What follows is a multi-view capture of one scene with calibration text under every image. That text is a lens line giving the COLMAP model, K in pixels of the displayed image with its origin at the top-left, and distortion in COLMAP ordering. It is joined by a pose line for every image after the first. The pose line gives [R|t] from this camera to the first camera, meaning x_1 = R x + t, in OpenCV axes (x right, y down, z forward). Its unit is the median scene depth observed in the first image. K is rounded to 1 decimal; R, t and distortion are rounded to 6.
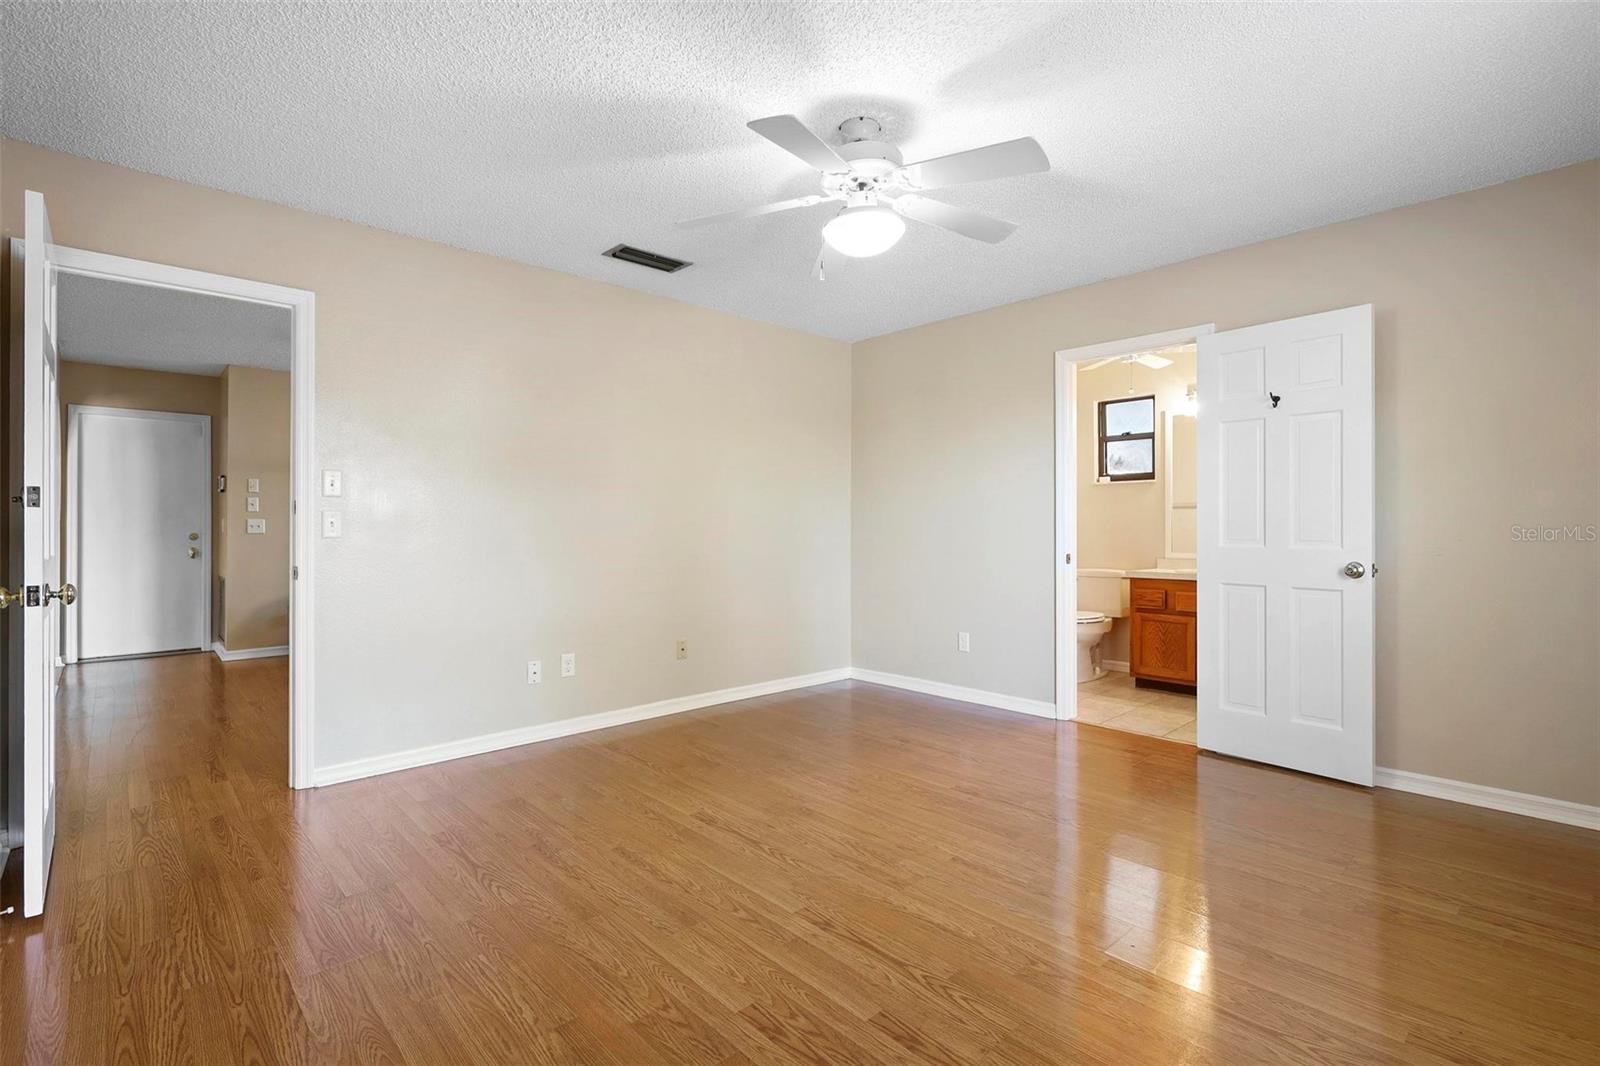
lens RADIAL K [[745.9, 0, 800.0], [0, 745.9, 533.0], [0, 0, 1]] dist [0.001151, -0.000658]
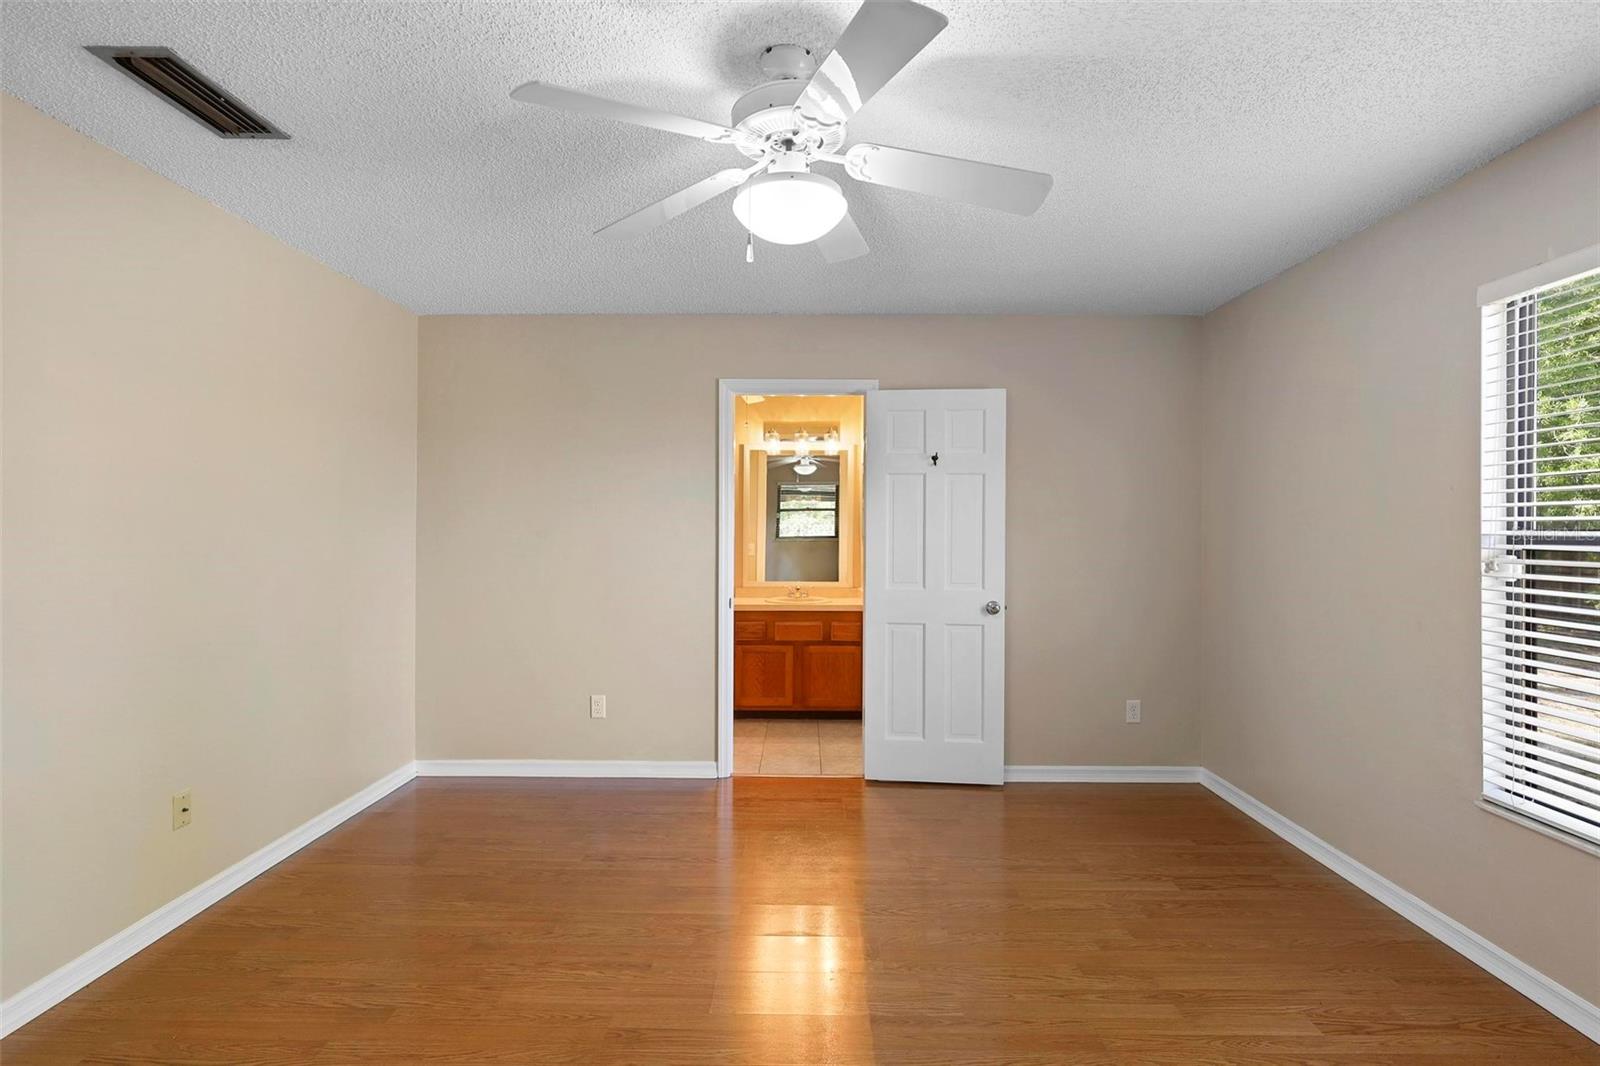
lens RADIAL K [[745.9, 0, 800.0], [0, 745.9, 533.0], [0, 0, 1]] dist [0.001151, -0.000658]
pose [[0.692620, -0.001498, 0.721301, -0.298276], [0.001472, 0.999999, 0.000663, -0.063396], [-0.721301, 0.000603, 0.692621, 0.344720]]
